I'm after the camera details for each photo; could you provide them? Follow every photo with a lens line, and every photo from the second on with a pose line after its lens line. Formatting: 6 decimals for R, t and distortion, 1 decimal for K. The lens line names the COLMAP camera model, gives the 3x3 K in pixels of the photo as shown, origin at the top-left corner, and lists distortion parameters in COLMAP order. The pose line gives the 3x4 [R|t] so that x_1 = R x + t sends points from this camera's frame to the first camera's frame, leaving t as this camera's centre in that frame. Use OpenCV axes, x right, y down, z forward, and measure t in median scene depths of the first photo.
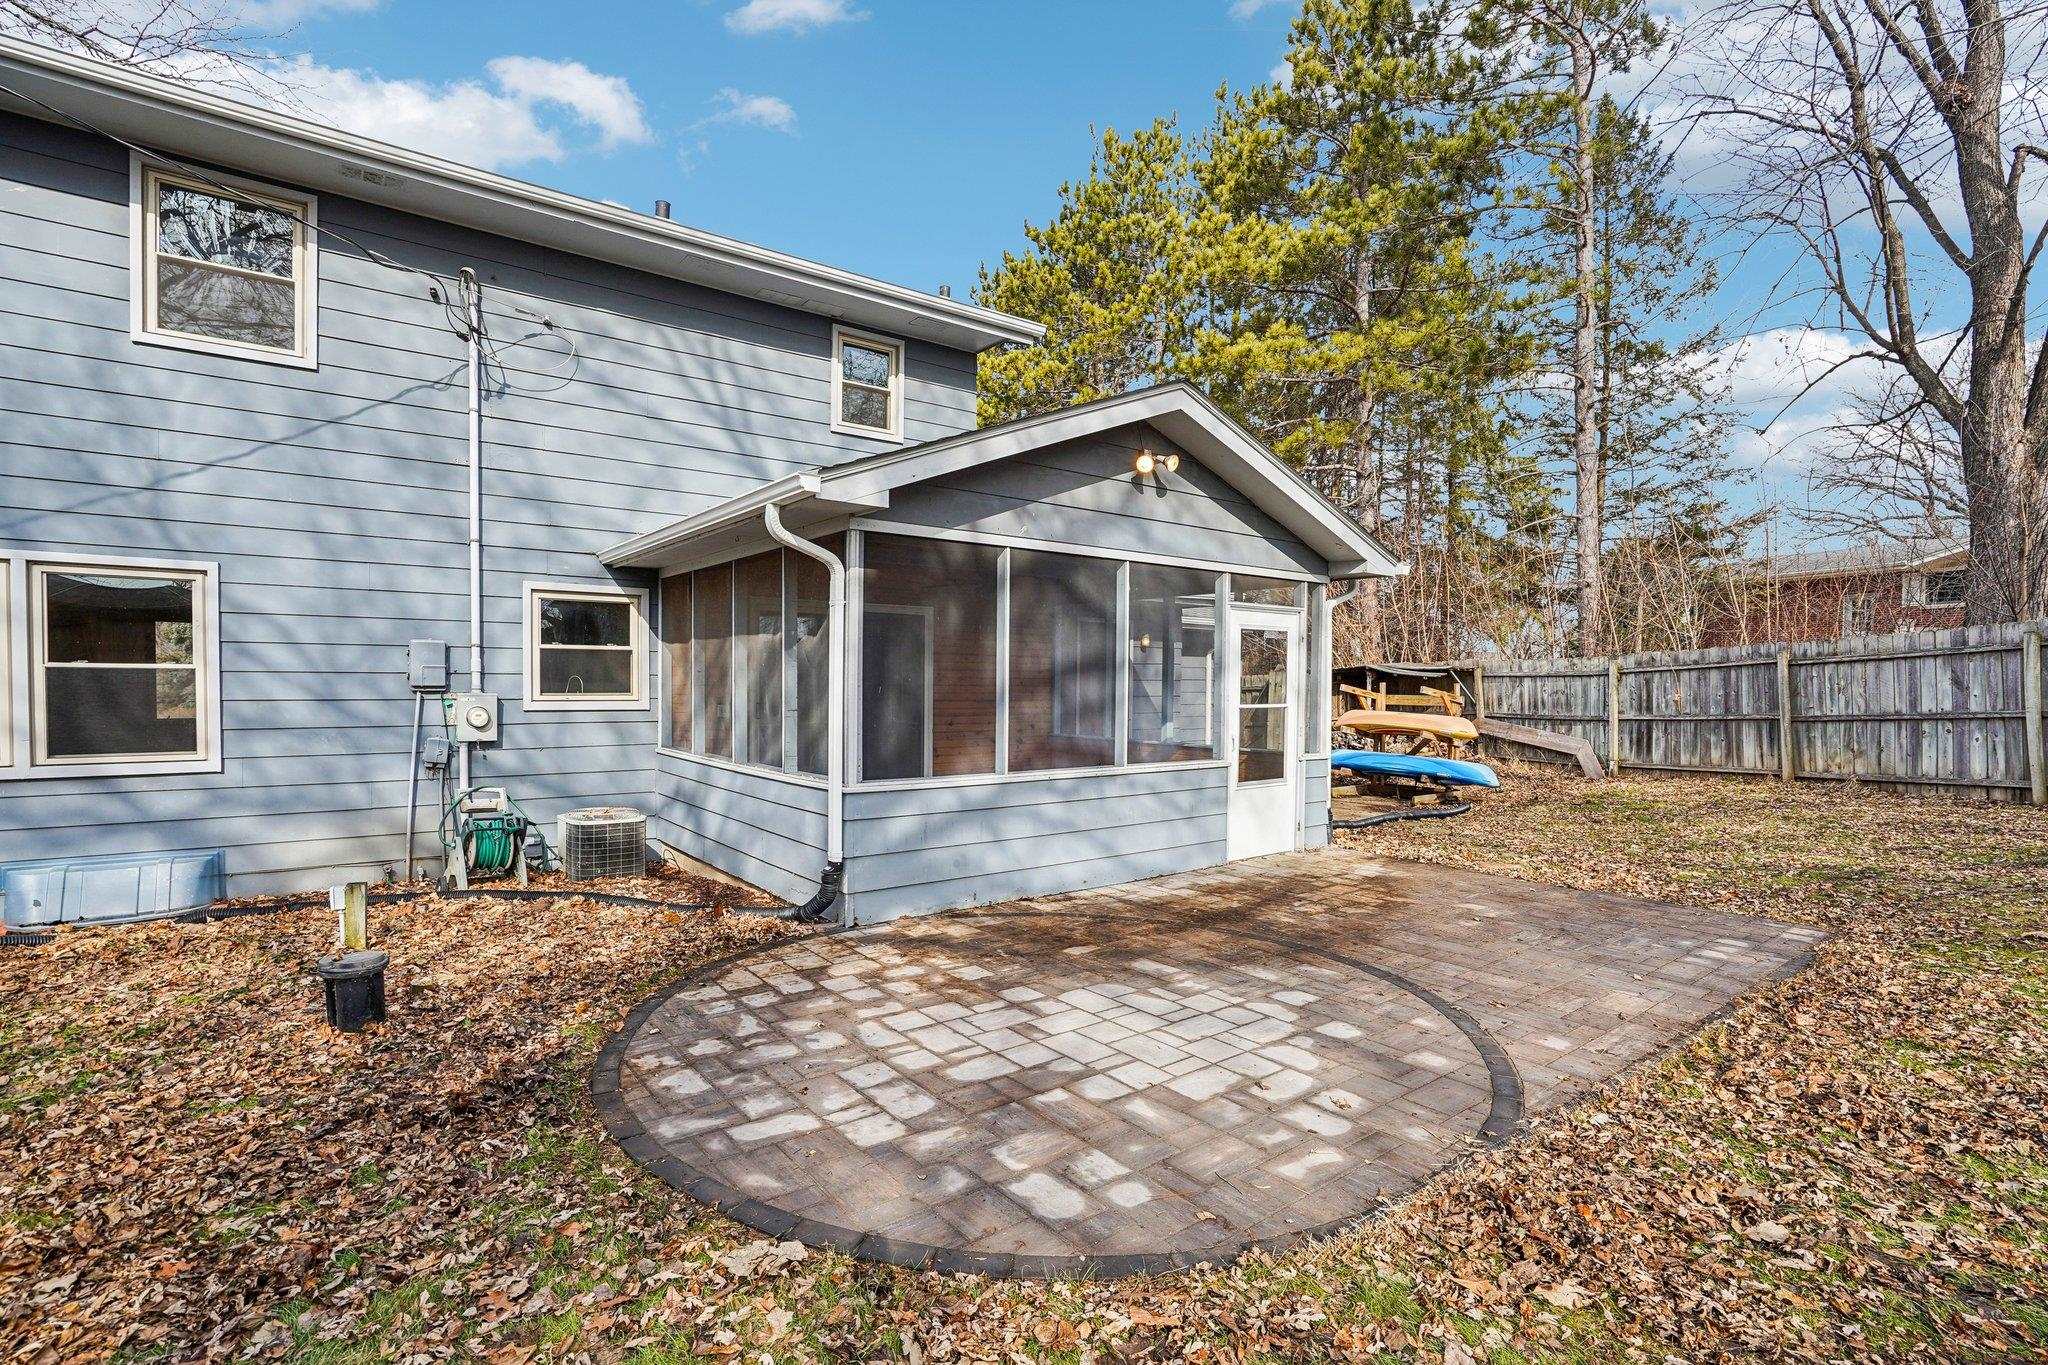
lens RADIAL K [[955.6, 0, 1027.6], [0, 955.6, 692.5], [0, 0, 1]] dist [-0.041499, 0.005932]
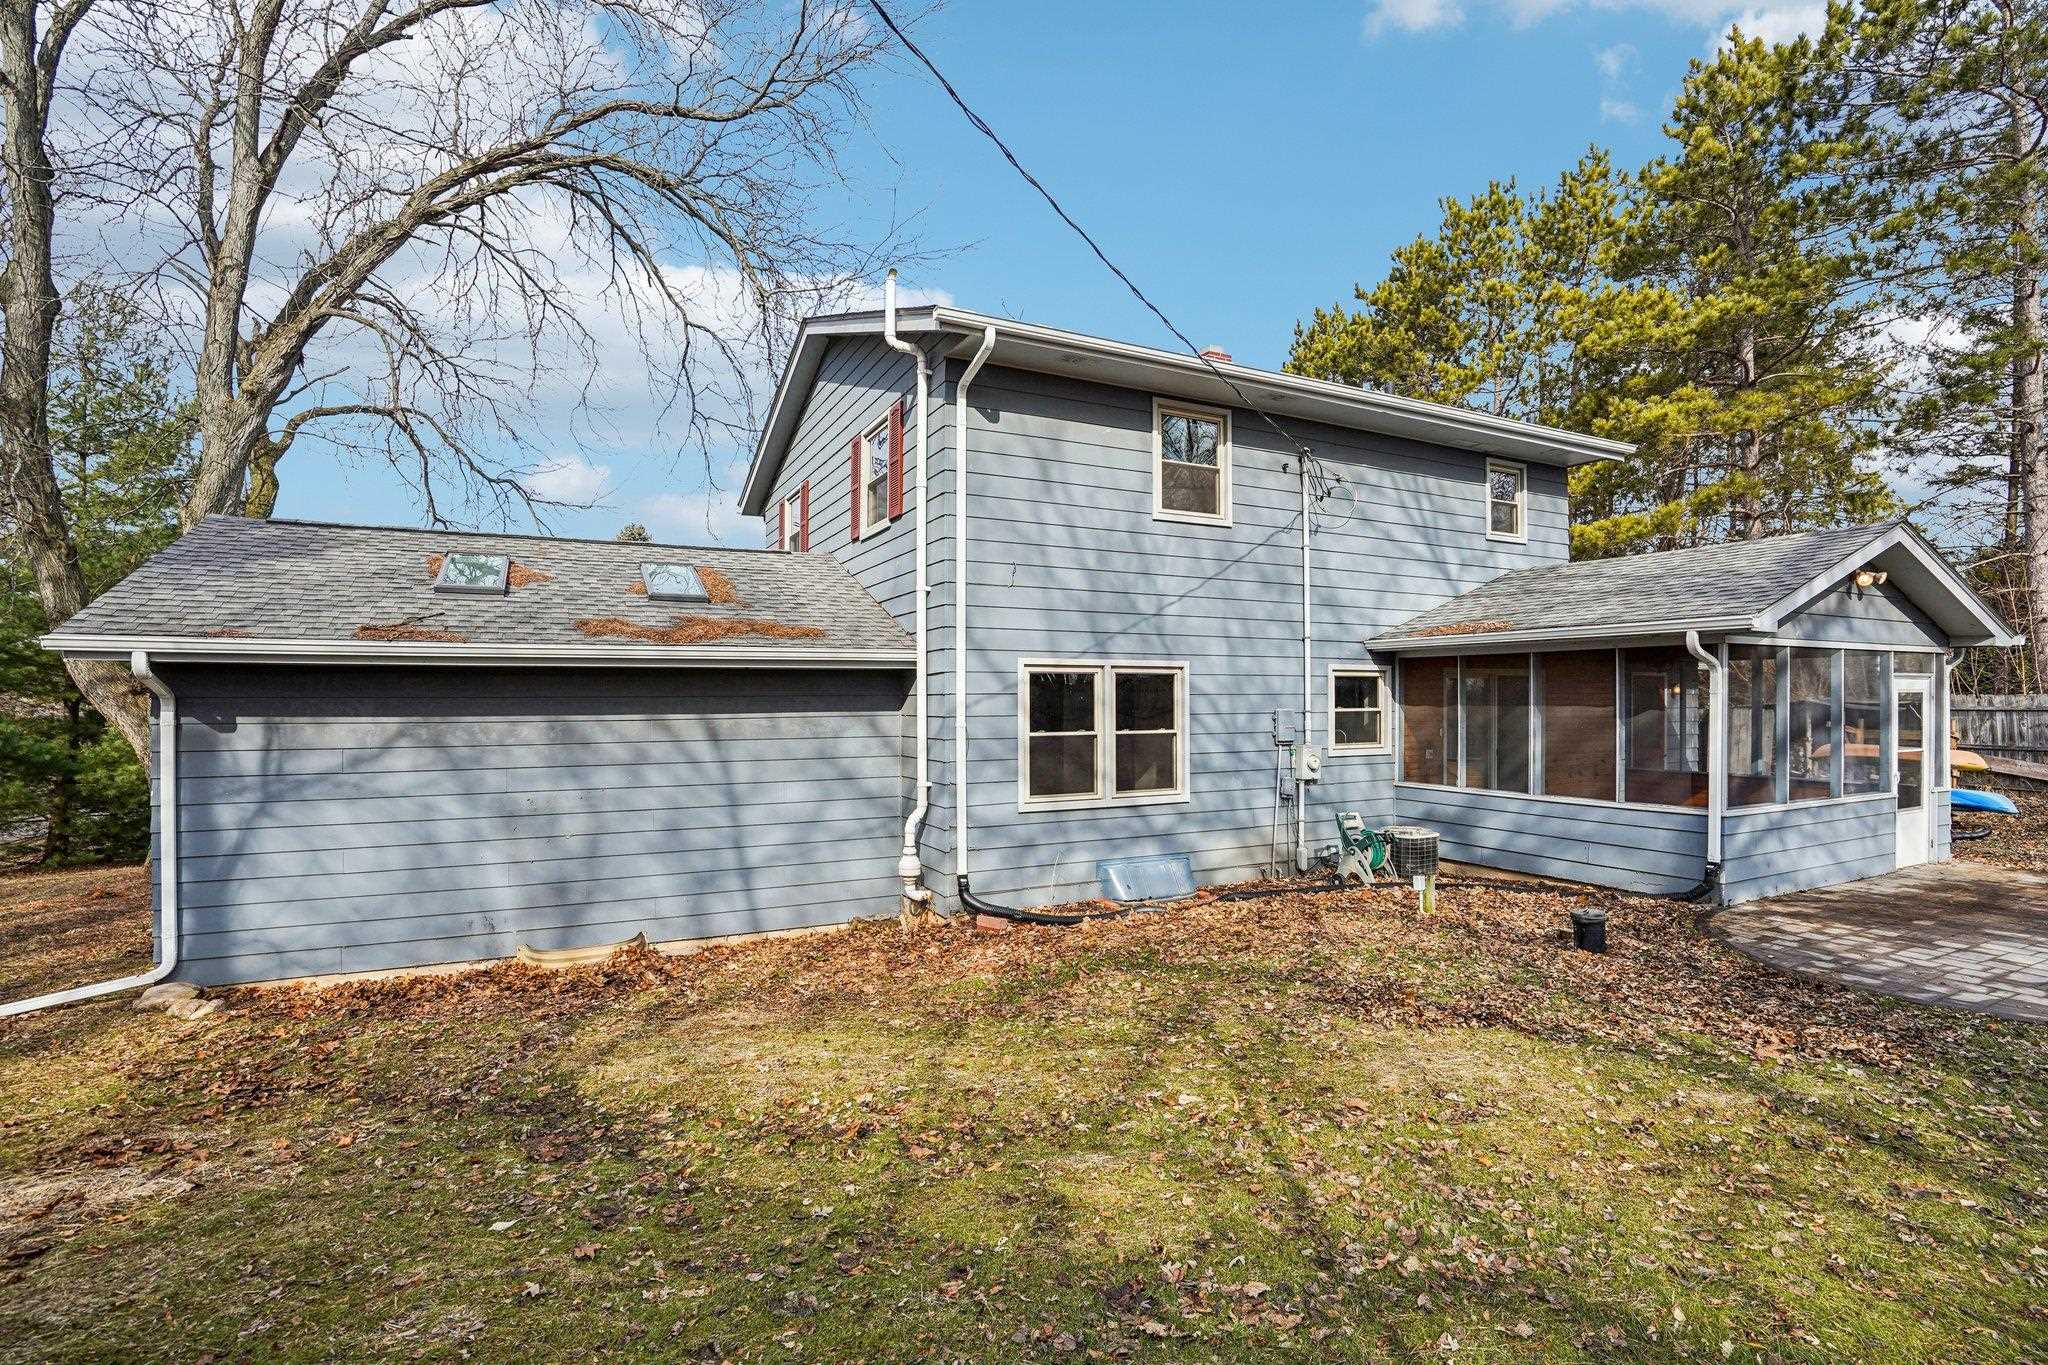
lens RADIAL K [[955.6, 0, 1016.2], [0, 955.6, 693.6], [0, 0, 1]] dist [-0.041499, 0.005932]
pose [[0.982088, -0.013319, -0.187951, -0.734221], [0.009635, 0.999743, -0.020499, -0.050368], [0.188175, 0.018321, 0.981965, -0.482026]]
